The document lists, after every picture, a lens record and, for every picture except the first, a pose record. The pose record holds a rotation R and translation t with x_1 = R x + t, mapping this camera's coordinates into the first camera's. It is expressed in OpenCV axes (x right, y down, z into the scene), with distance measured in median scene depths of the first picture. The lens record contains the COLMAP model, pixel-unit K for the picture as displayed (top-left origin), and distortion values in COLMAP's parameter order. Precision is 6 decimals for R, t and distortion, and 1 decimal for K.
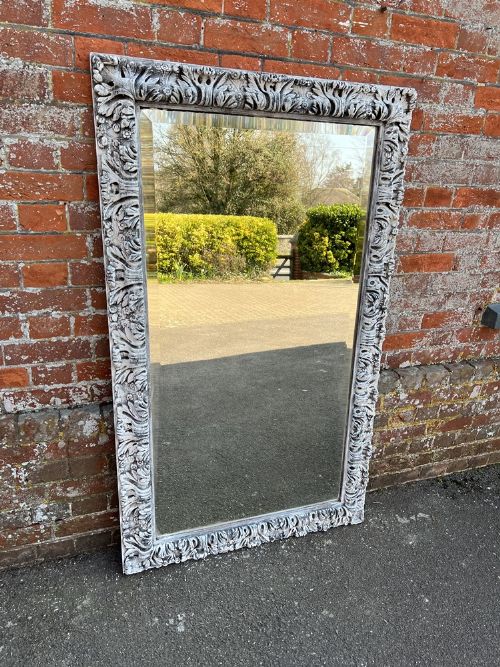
lens RADIAL K [[502.0, 0, 247.1], [0, 502.0, 333.6], [0, 0, 1]] dist [0.040991, -0.052907]
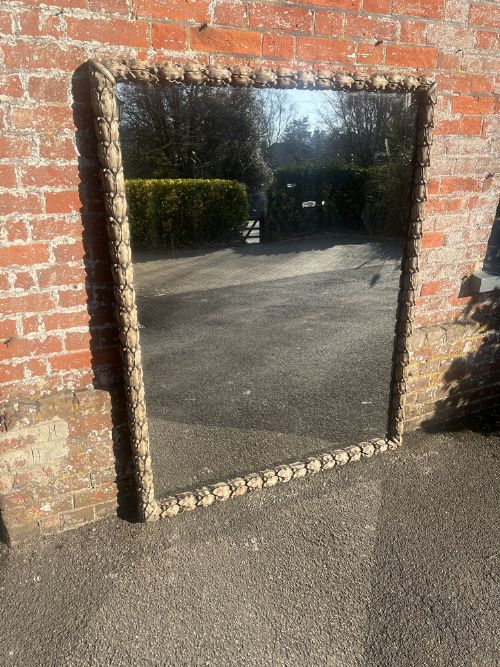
lens RADIAL K [[496.3, 0, 243.5], [0, 496.3, 336.3], [0, 0, 1]] dist [0.039362, -0.046166]
pose [[0.995762, -0.082130, 0.041376, -0.163149], [0.082264, 0.996609, -0.001542, 0.063282], [-0.041109, 0.004939, 0.999142, -0.214970]]
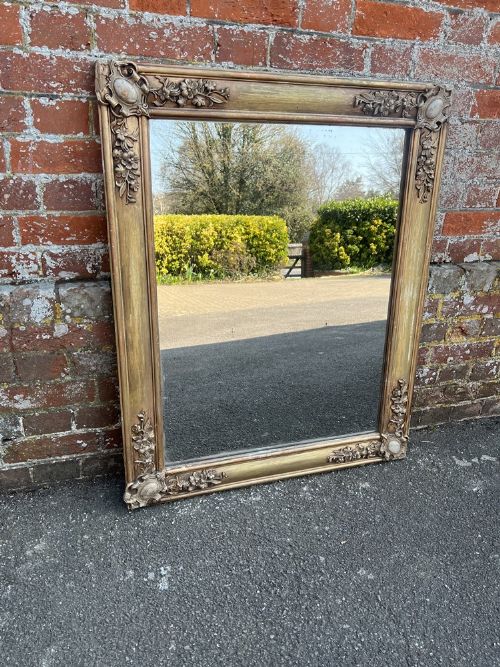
lens RADIAL K [[496.3, 0, 243.5], [0, 496.3, 336.3], [0, 0, 1]] dist [0.039362, -0.046166]
pose [[0.998557, 0.011092, -0.052548, 0.018294], [-0.009150, 0.999271, 0.037051, 0.190363], [0.052921, -0.036517, 0.997931, 0.290966]]
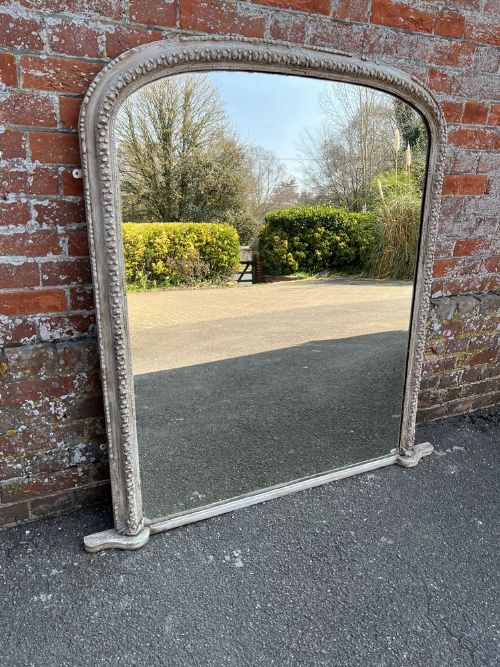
lens RADIAL K [[493.5, 0, 245.5], [0, 493.5, 330.2], [0, 0, 1]] dist [0.035034, -0.046205]
pose [[0.996806, -0.039117, 0.069627, -0.161281], [0.039211, 0.999231, 0.000015, 0.143064], [-0.069574, 0.002716, 0.997573, 0.071680]]
